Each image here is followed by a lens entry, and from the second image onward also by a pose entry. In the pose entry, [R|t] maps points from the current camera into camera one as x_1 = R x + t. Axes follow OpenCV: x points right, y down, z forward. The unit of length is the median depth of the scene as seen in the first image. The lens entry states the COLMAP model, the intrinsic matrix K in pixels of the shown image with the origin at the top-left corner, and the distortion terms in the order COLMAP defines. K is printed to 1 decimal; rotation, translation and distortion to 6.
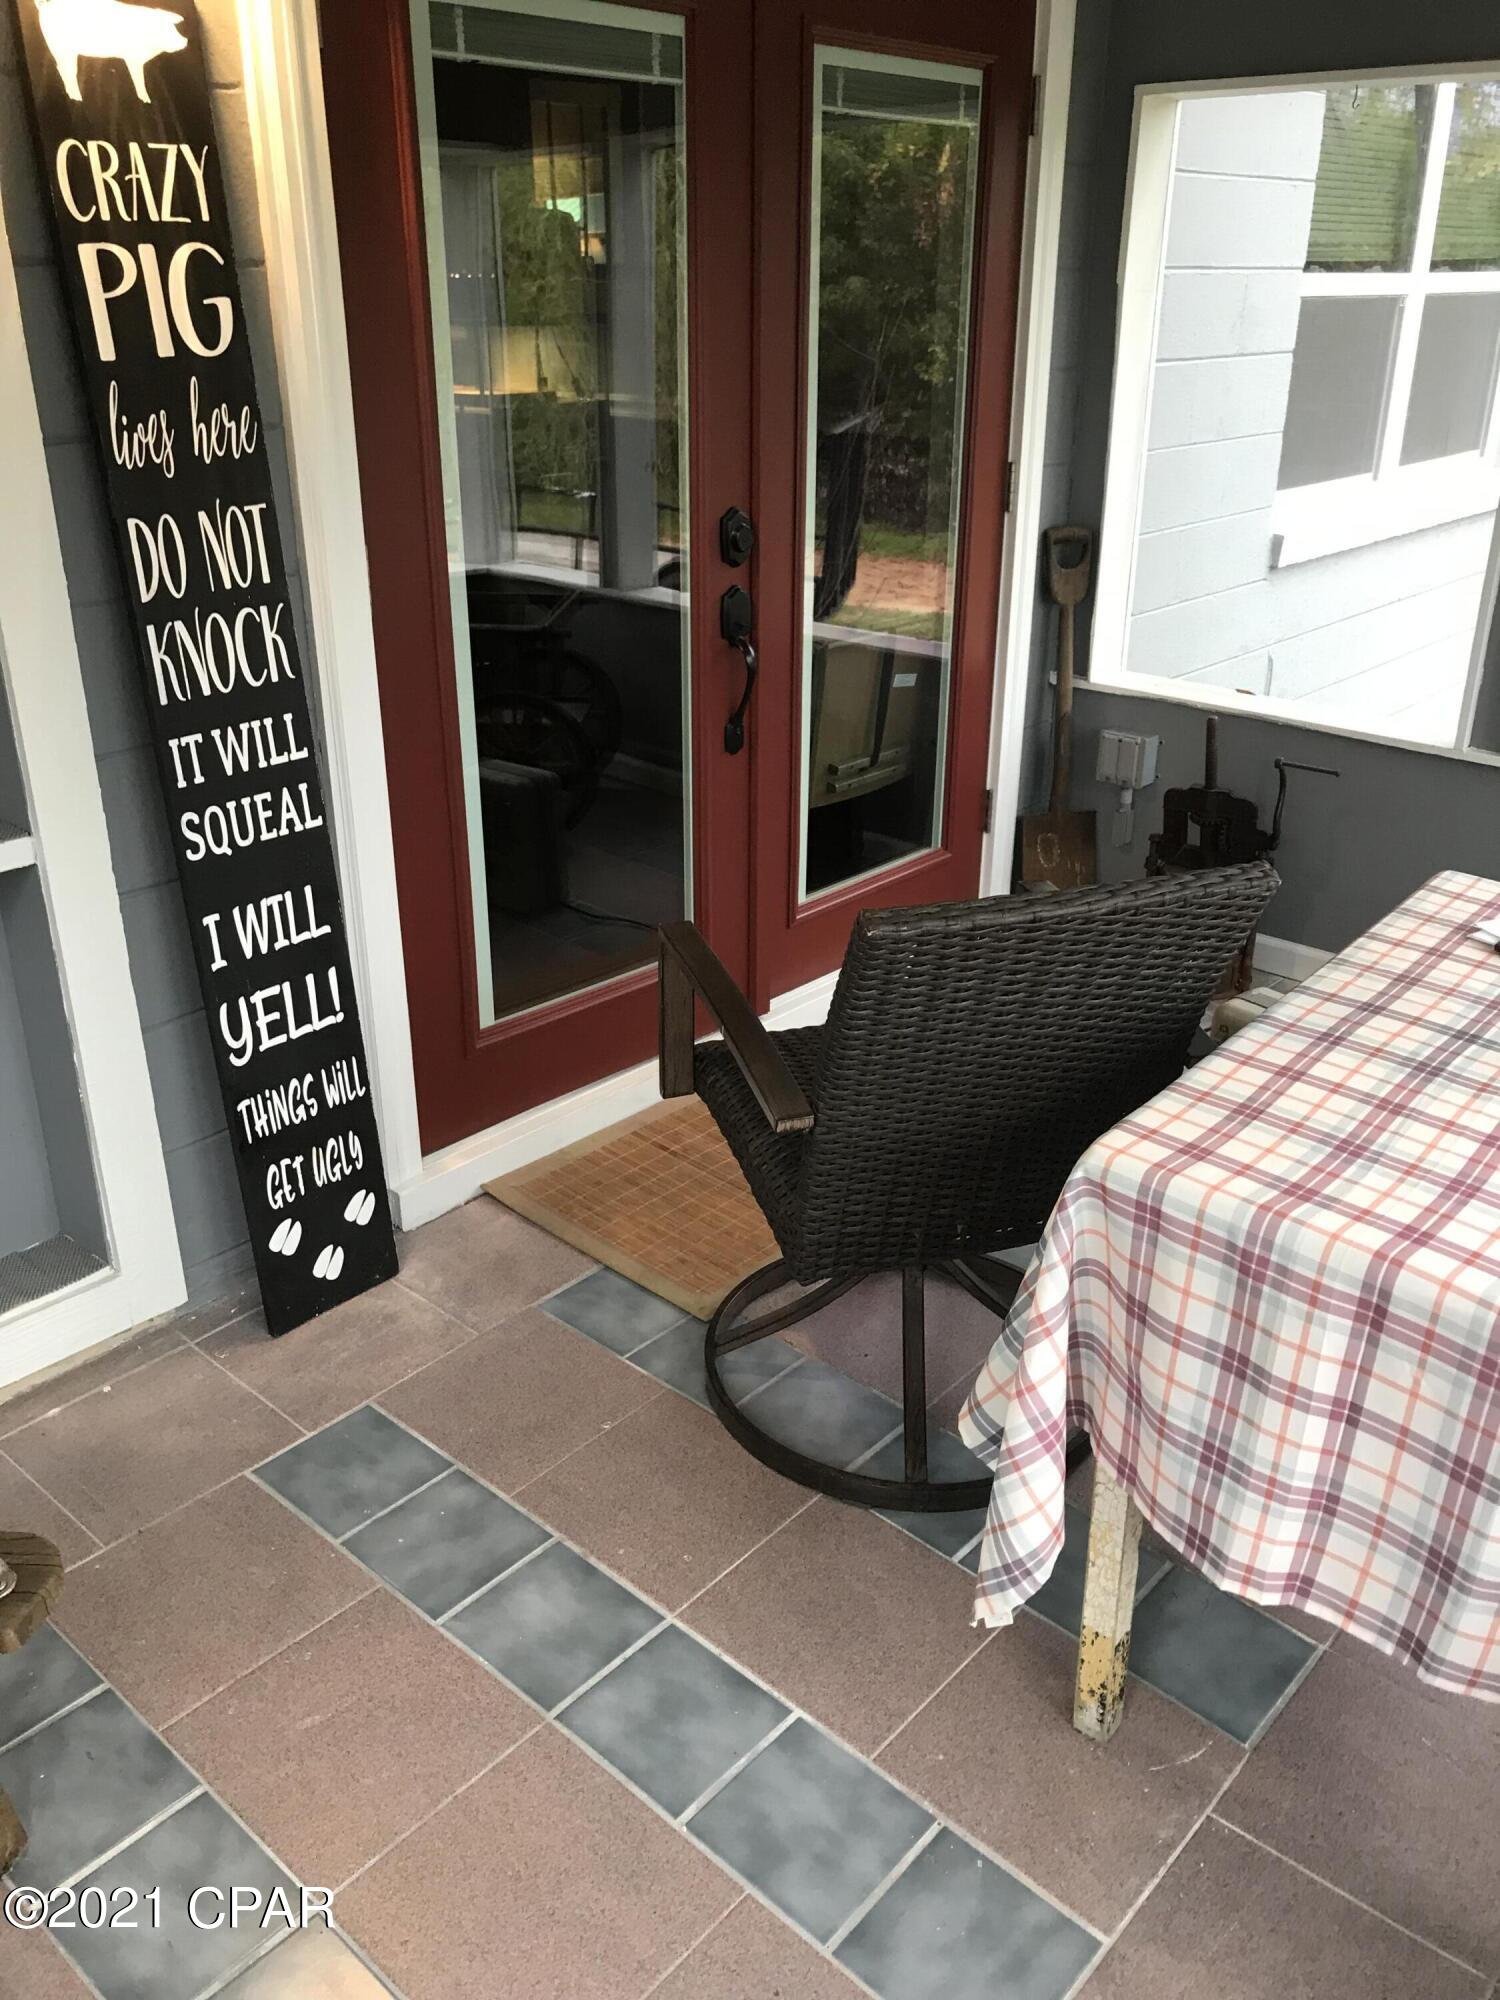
lens RADIAL K [[1611.3, 0, 750.0], [0, 1611.3, 1000.0], [0, 0, 1]] dist [0.042589, -0.066265]
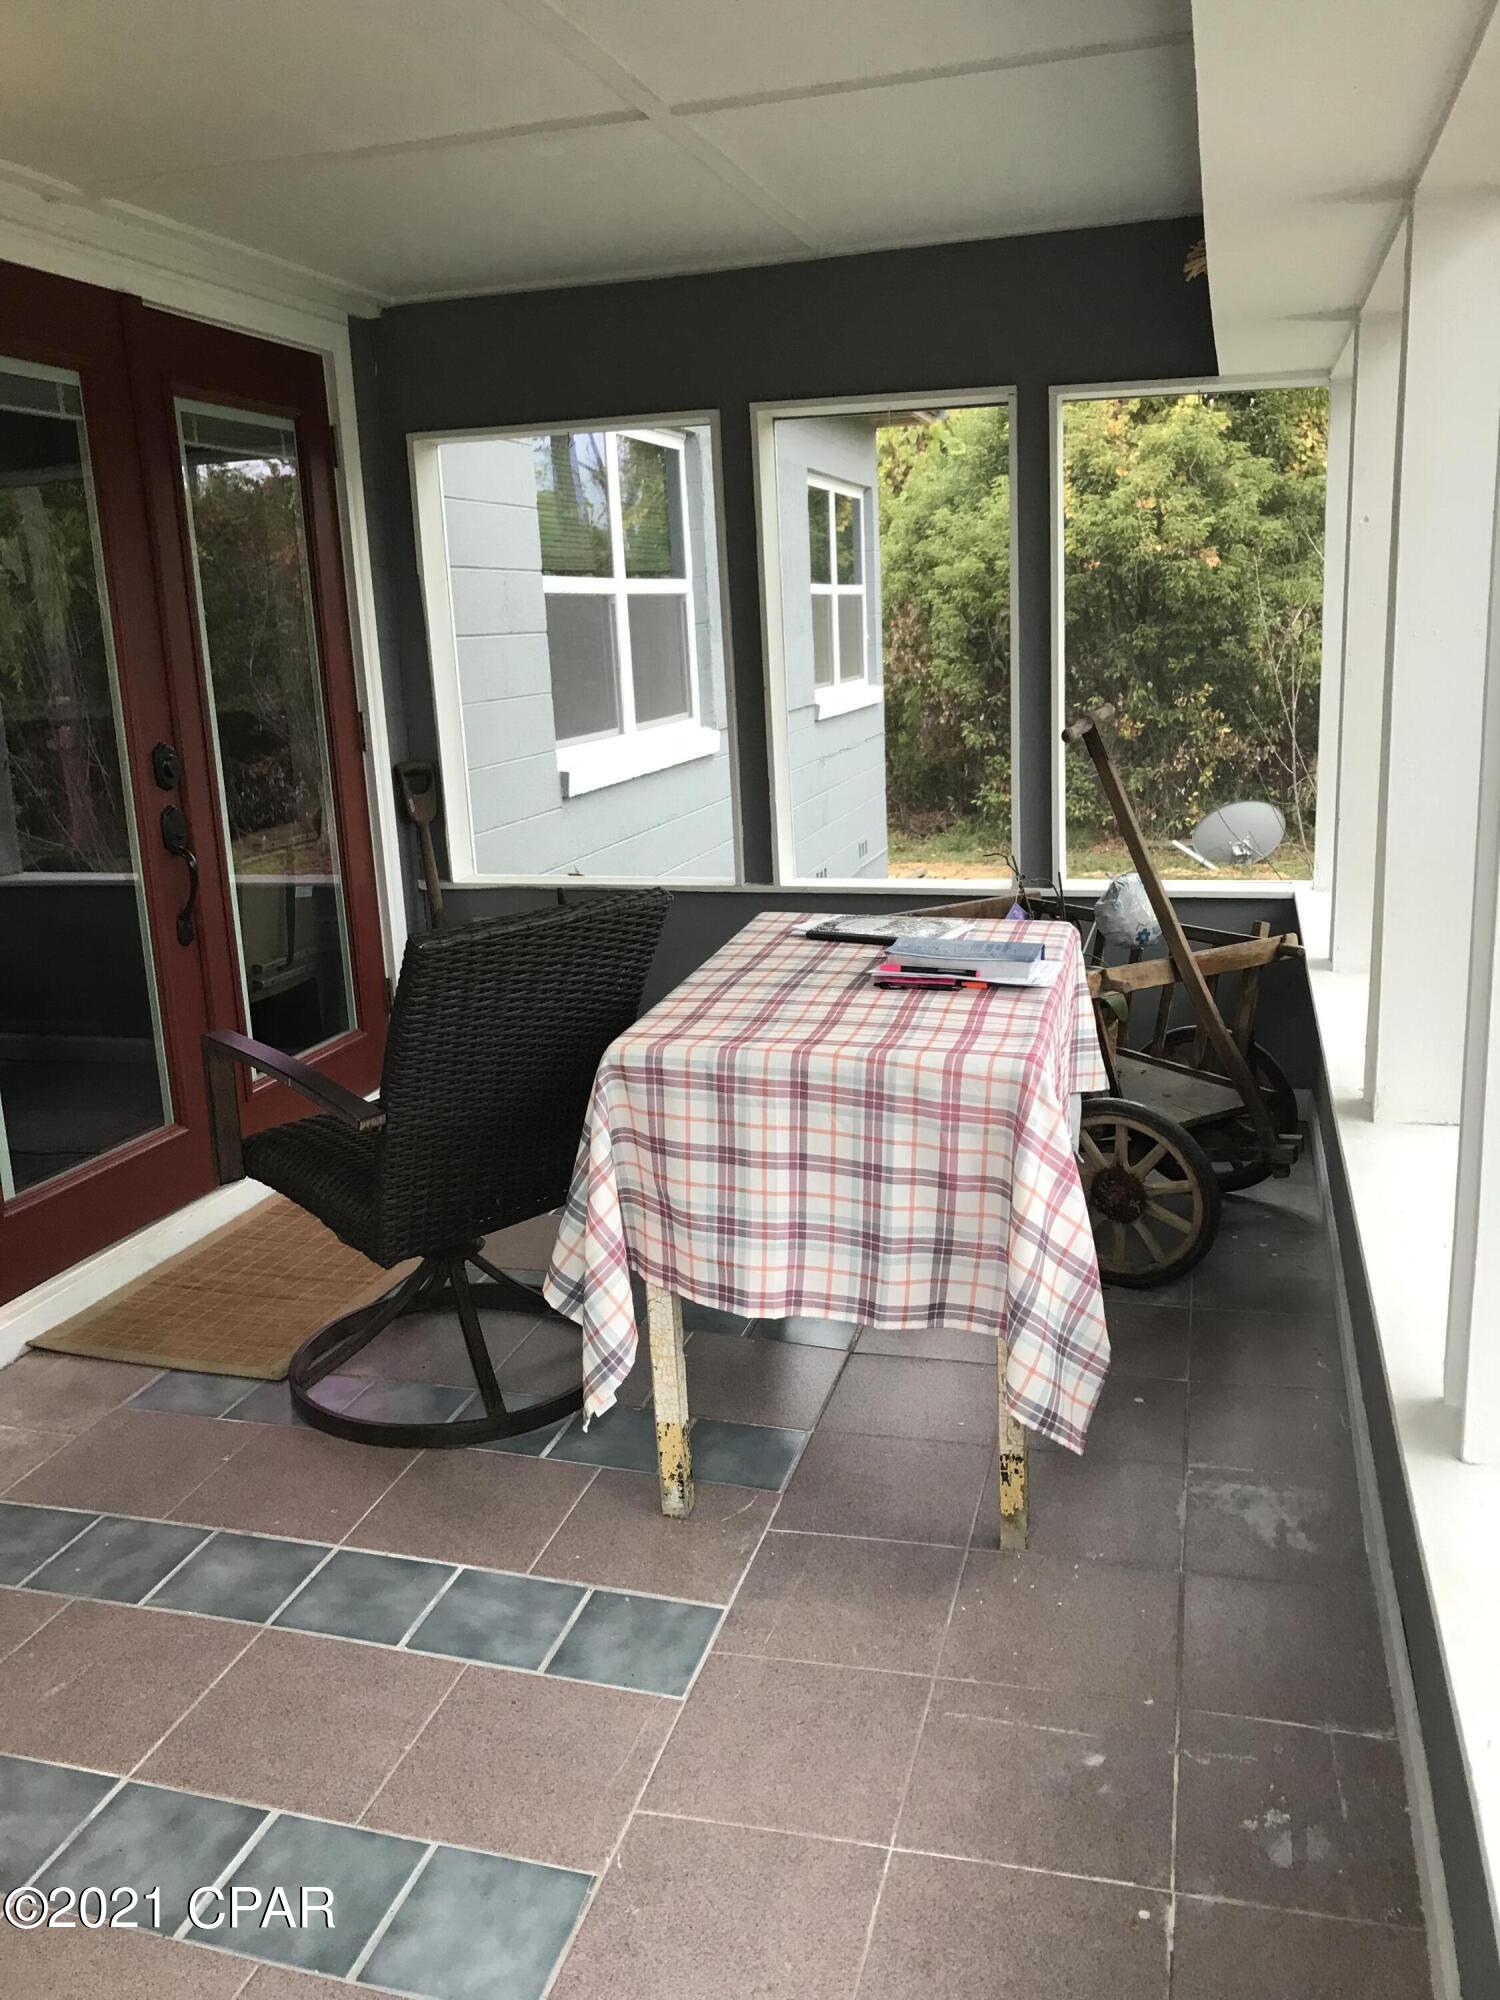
lens RADIAL K [[1662.1, 0, 758.2], [0, 1662.1, 1023.9], [0, 0, 1]] dist [-0.043798, 0.081512]
pose [[0.892802, -0.140176, 0.428084, -0.274972], [0.219762, 0.965119, -0.142304, 0.276888], [-0.393204, 0.221126, 0.892465, -0.372267]]
